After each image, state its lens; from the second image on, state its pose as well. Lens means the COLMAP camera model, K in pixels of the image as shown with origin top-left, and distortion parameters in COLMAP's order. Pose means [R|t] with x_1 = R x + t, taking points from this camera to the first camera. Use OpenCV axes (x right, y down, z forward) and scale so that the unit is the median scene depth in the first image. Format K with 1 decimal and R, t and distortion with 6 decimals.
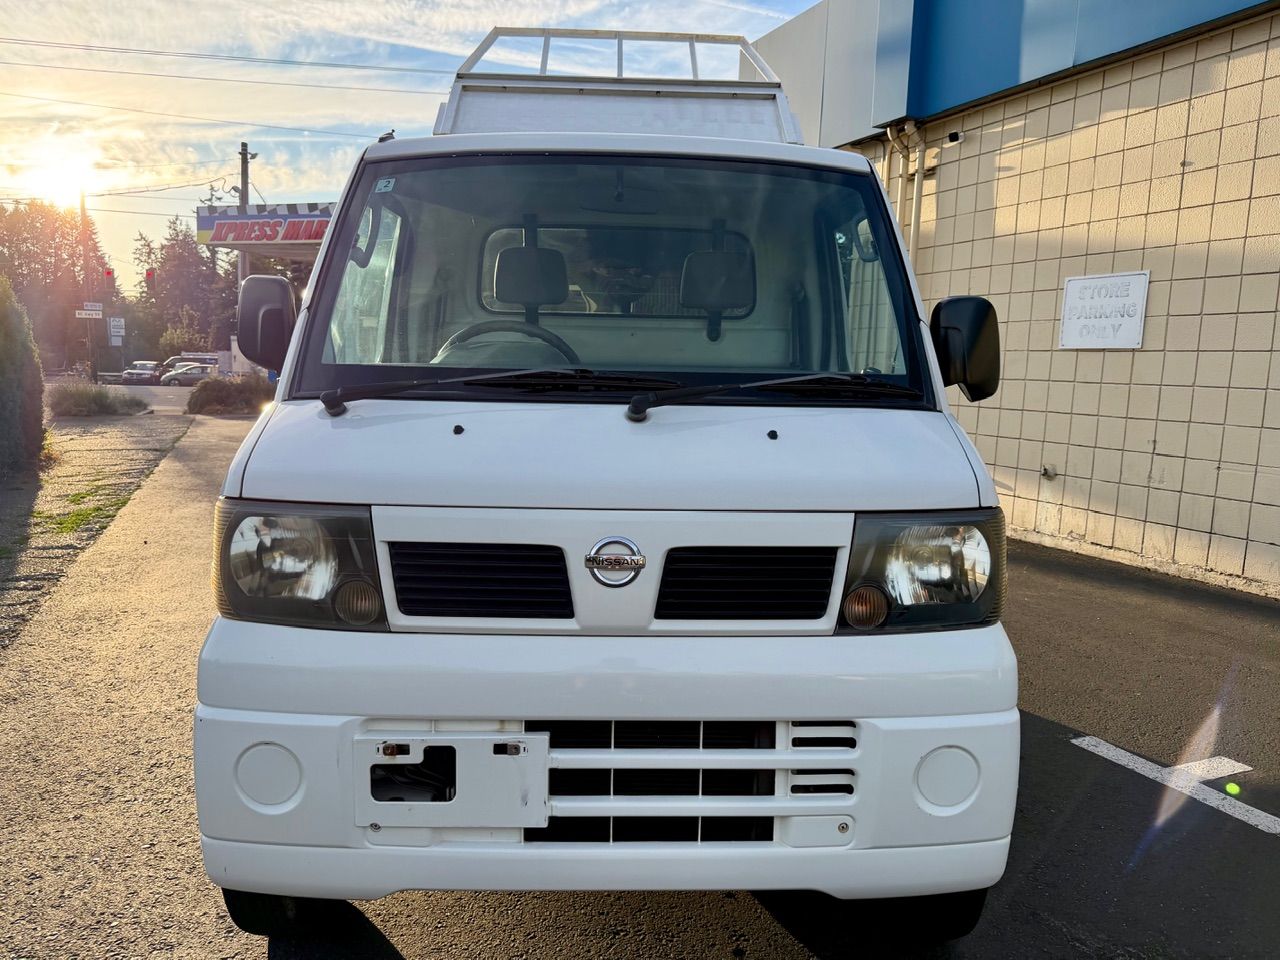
lens RADIAL K [[935.3, 0, 651.8], [0, 935.3, 452.0], [0, 0, 1]] dist [0.004777, -0.003158]
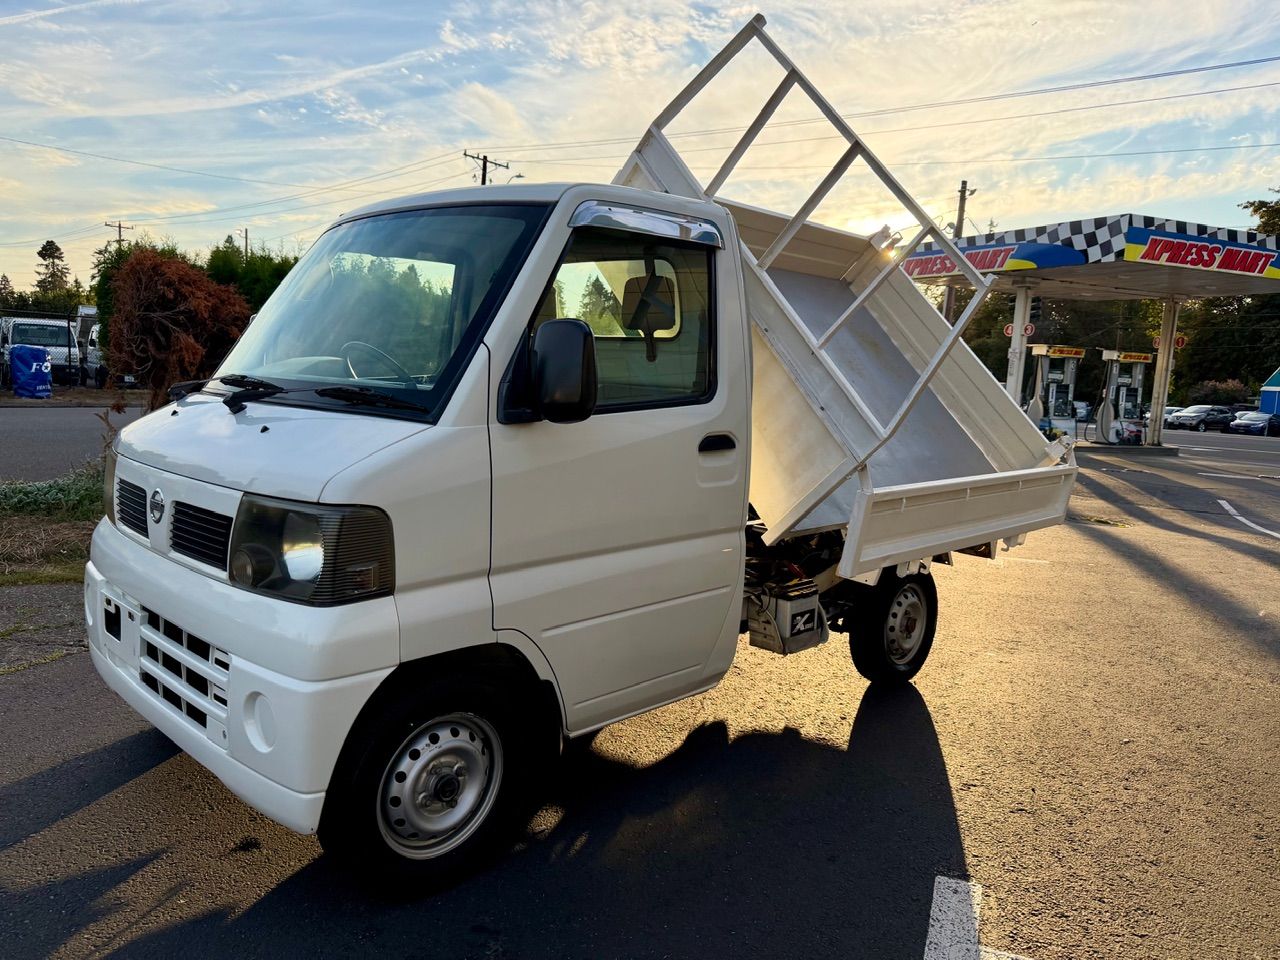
lens RADIAL K [[928.4, 0, 660.9], [0, 928.4, 487.6], [0, 0, 1]] dist [0.007606, -0.002887]
pose [[0.696656, 0.107761, -0.709266, 0.827076], [-0.102515, 0.993462, 0.050247, -0.036198], [0.710043, 0.037705, 0.703148, 0.277775]]
